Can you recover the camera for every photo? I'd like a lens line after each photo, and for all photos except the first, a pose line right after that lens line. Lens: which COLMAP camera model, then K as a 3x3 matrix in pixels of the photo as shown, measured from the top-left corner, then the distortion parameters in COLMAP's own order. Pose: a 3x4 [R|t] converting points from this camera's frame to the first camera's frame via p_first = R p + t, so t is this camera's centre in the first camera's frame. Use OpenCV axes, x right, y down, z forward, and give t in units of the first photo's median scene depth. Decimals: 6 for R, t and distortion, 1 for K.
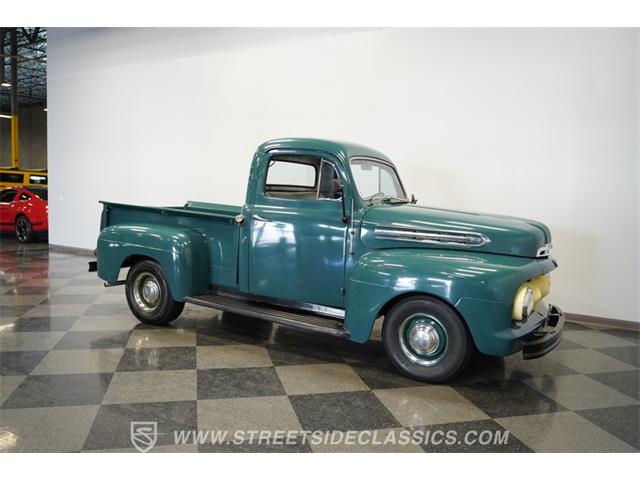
lens RADIAL K [[507.8, 0, 320.0], [0, 507.8, 240.0], [0, 0, 1]] dist [-0.063989, -0.000435]
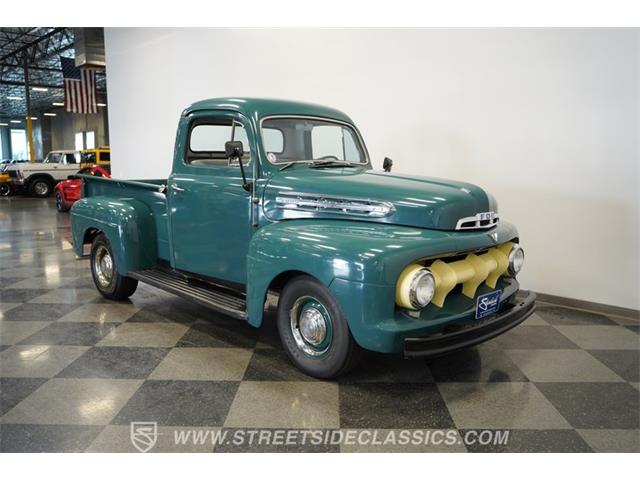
lens RADIAL K [[532.8, 0, 320.0], [0, 532.8, 240.0], [0, 0, 1]] dist [-0.045099, 0.009555]
pose [[0.965870, 0.003269, -0.259006, 0.393932], [0.009475, 0.998805, 0.047941, 0.007350], [0.258853, -0.048759, 0.964685, 0.129287]]
